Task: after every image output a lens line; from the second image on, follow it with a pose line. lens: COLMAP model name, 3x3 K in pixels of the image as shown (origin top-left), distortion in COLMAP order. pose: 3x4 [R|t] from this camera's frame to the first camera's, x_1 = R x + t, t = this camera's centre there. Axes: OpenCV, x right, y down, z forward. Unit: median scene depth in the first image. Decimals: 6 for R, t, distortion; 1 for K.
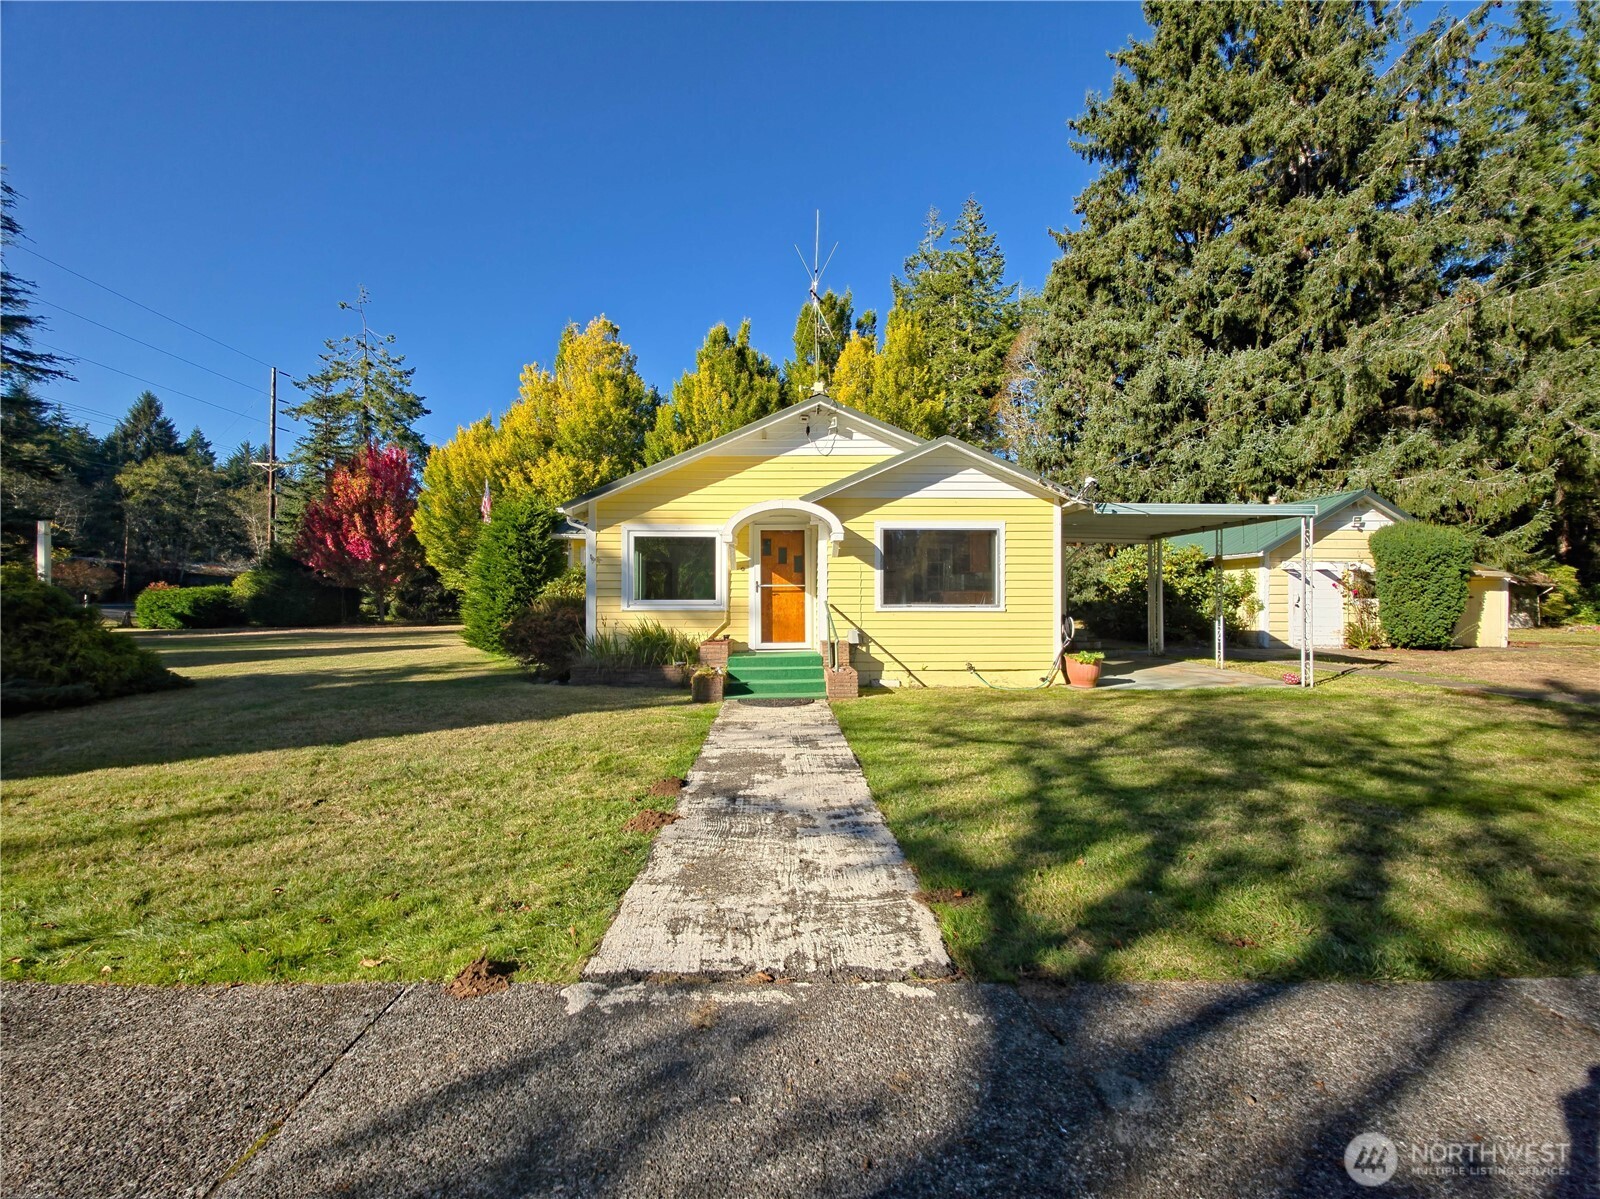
lens RADIAL K [[647.9, 0, 798.1], [0, 647.9, 593.0], [0, 0, 1]] dist [0.010027, -0.005338]
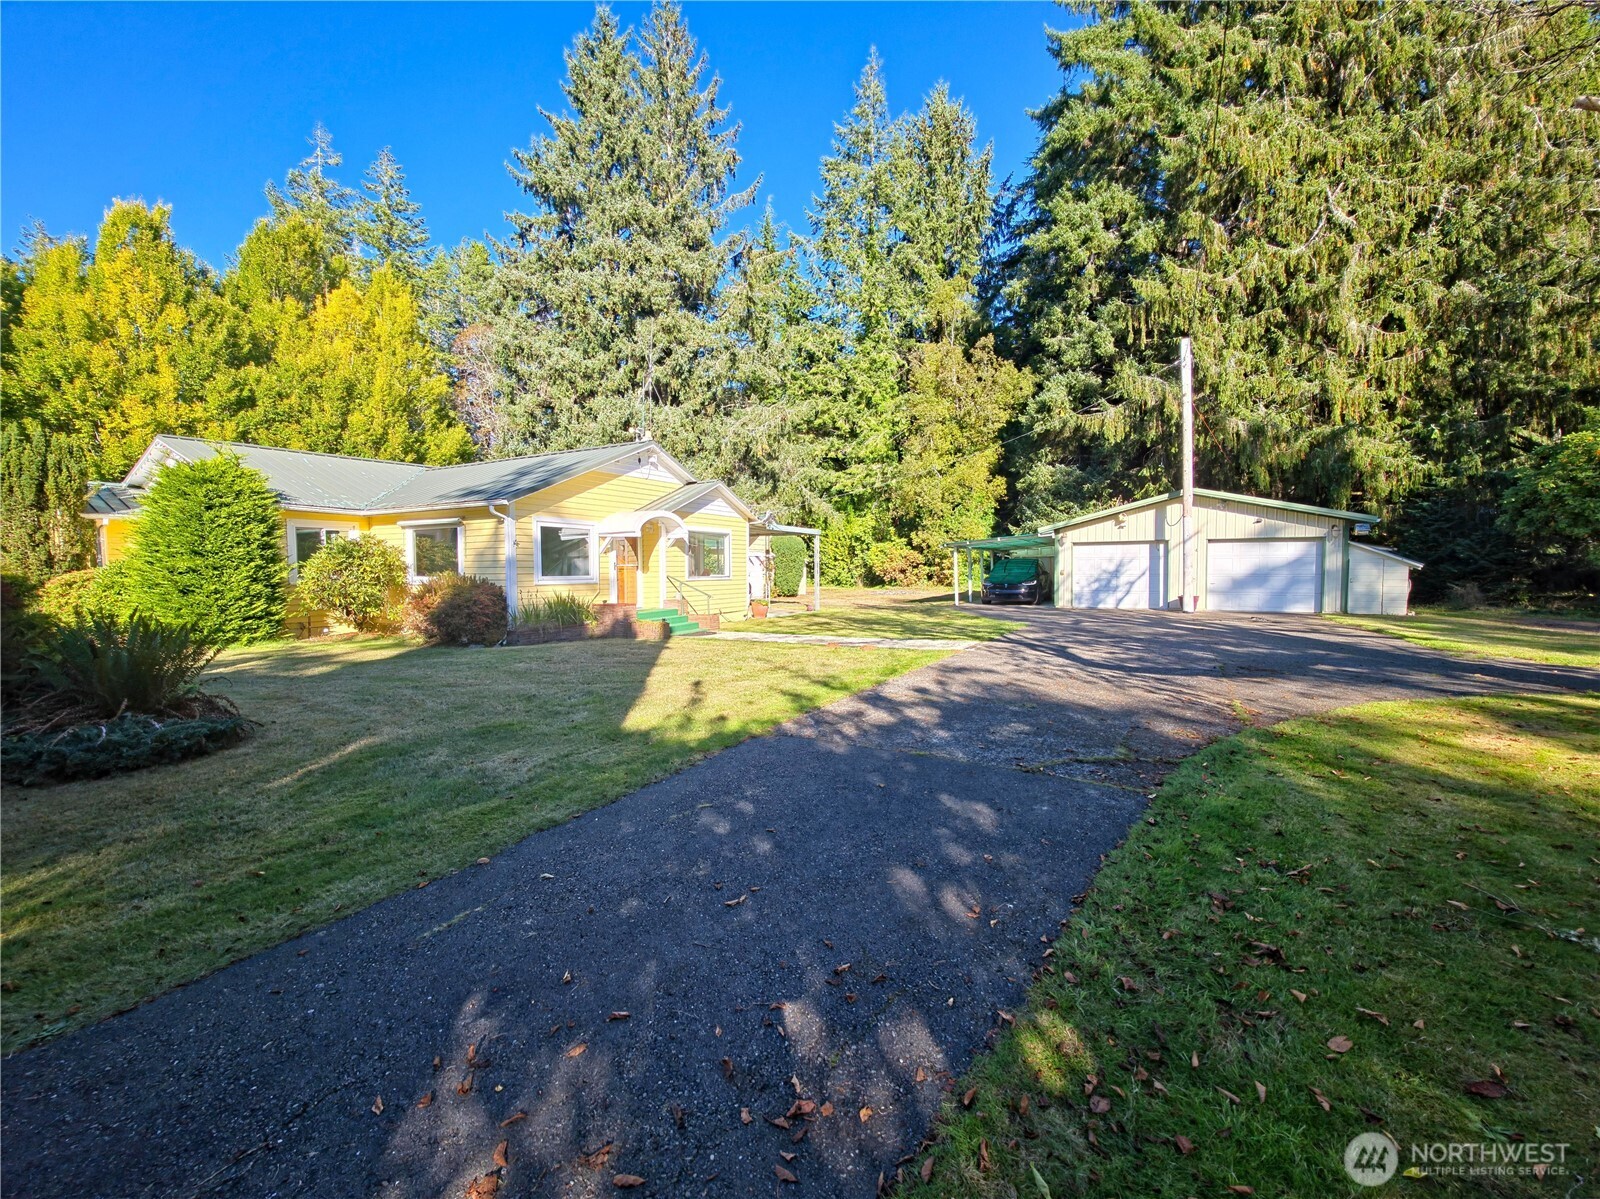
lens RADIAL K [[647.9, 0, 796.0], [0, 647.9, 598.0], [0, 0, 1]] dist [0.010027, -0.005338]
pose [[0.515976, -0.042603, 0.855543, -0.524937], [0.000879, 0.998788, 0.049206, -0.004449], [-0.856603, -0.024637, 0.515388, -0.038190]]
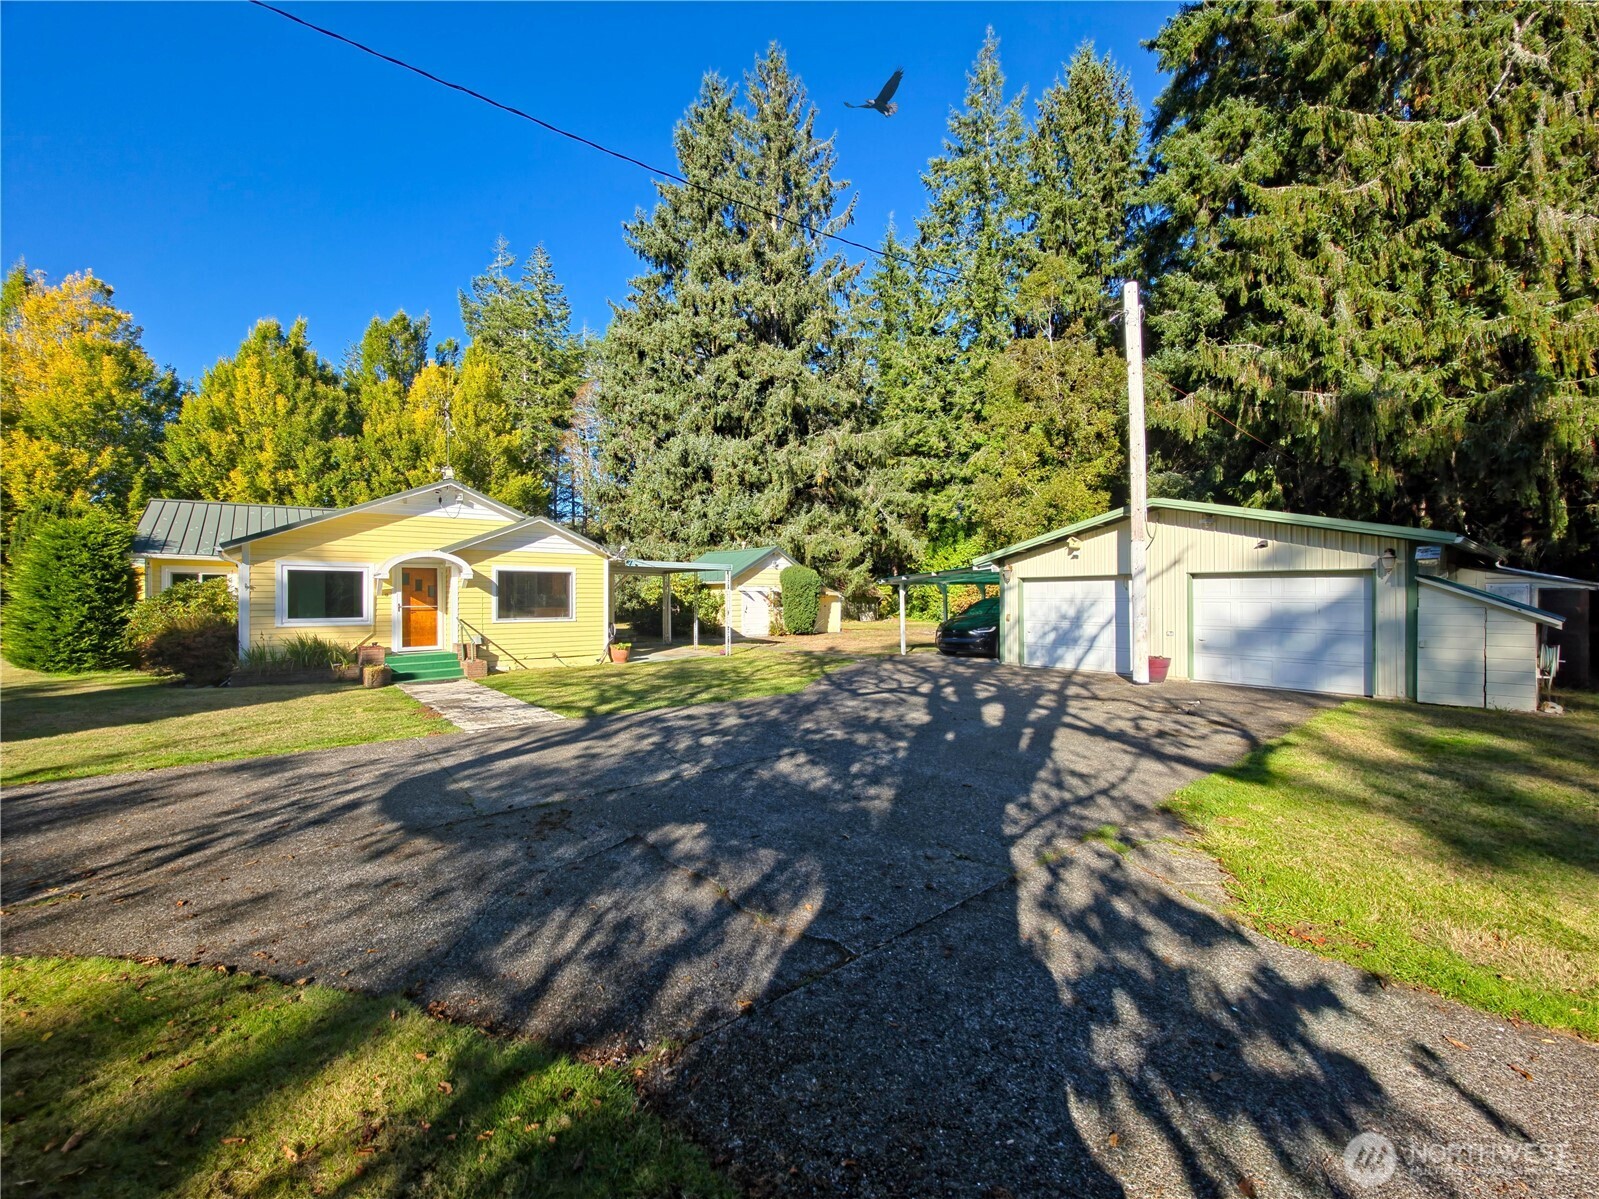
lens RADIAL K [[647.5, 0, 799.9], [0, 647.5, 595.8], [0, 0, 1]] dist [0.010027, -0.005338]
pose [[0.795800, 0.000862, 0.605559, -0.109051], [-0.003175, 0.999991, 0.002748, -0.020277], [-0.605552, -0.004110, 0.795795, -0.316648]]
